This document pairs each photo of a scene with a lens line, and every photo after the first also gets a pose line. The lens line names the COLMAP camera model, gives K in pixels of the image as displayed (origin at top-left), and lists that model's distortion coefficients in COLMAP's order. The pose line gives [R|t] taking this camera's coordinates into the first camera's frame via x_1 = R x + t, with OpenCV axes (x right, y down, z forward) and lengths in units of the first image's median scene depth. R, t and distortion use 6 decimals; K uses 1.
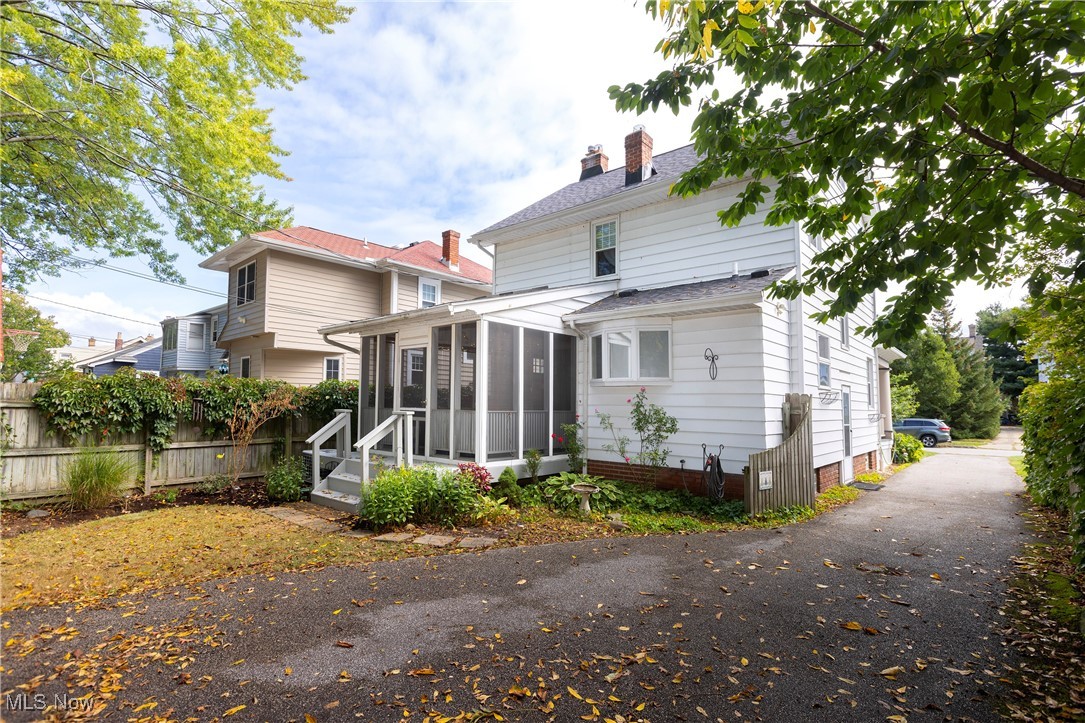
lens RADIAL K [[520.8, 0, 542.5], [0, 520.8, 361.5], [0, 0, 1]] dist [-0.001657, -0.000153]
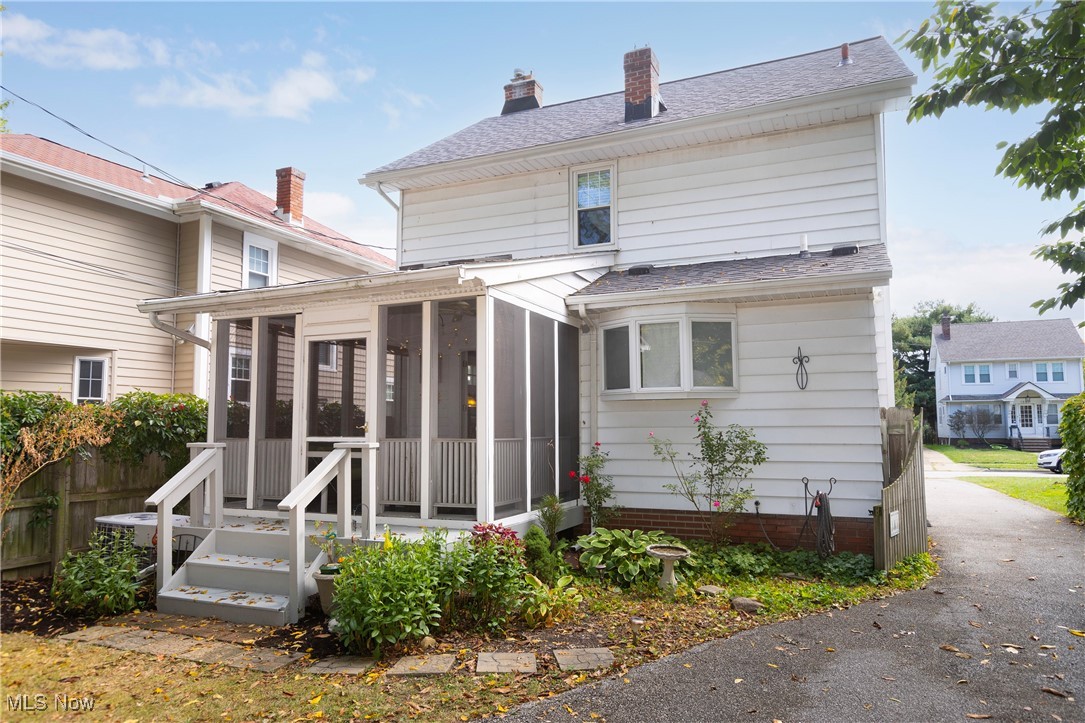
lens RADIAL K [[679.3, 0, 542.5], [0, 679.3, 361.5], [0, 0, 1]] dist [0.002414, -0.001228]
pose [[0.950081, 0.013310, 0.311720, -0.289341], [-0.007794, 0.999790, -0.018935, 0.014762], [-0.311907, 0.015560, 0.949985, 0.183634]]
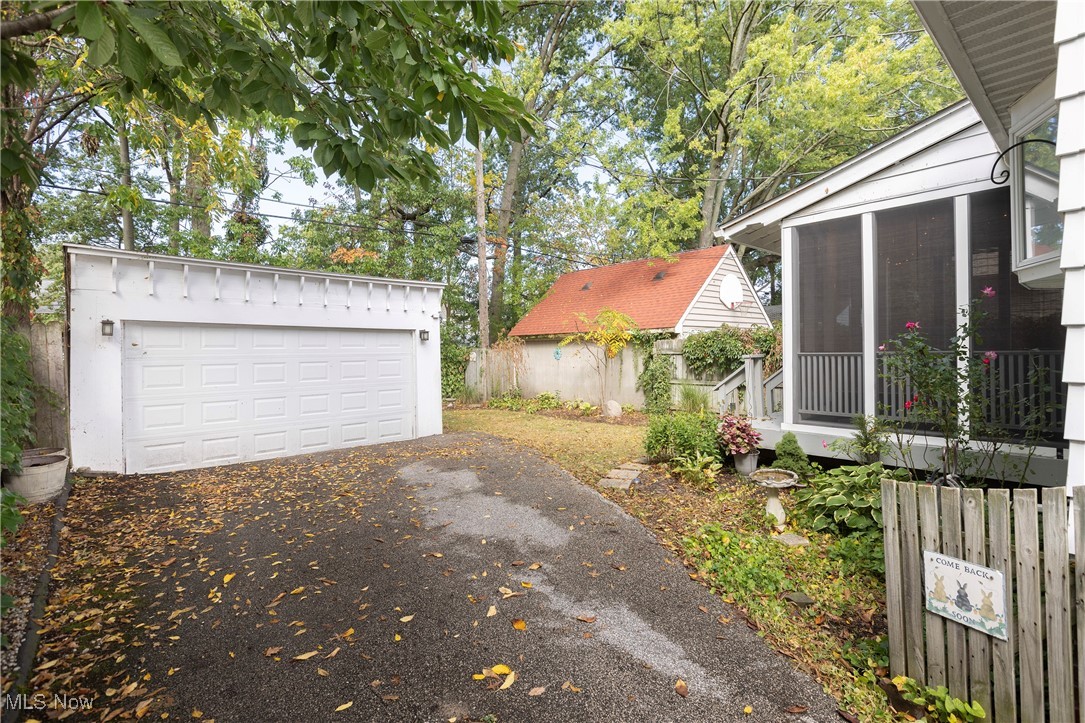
lens RADIAL K [[496.5, 0, 490.5], [0, 496.5, 356.0], [0, 0, 1]] dist [-0.000876, -0.000125]
pose [[-0.184214, -0.004268, -0.982877, 0.594738], [0.095242, 0.995207, -0.022172, 0.067582], [0.978261, -0.097696, -0.182924, 0.656972]]
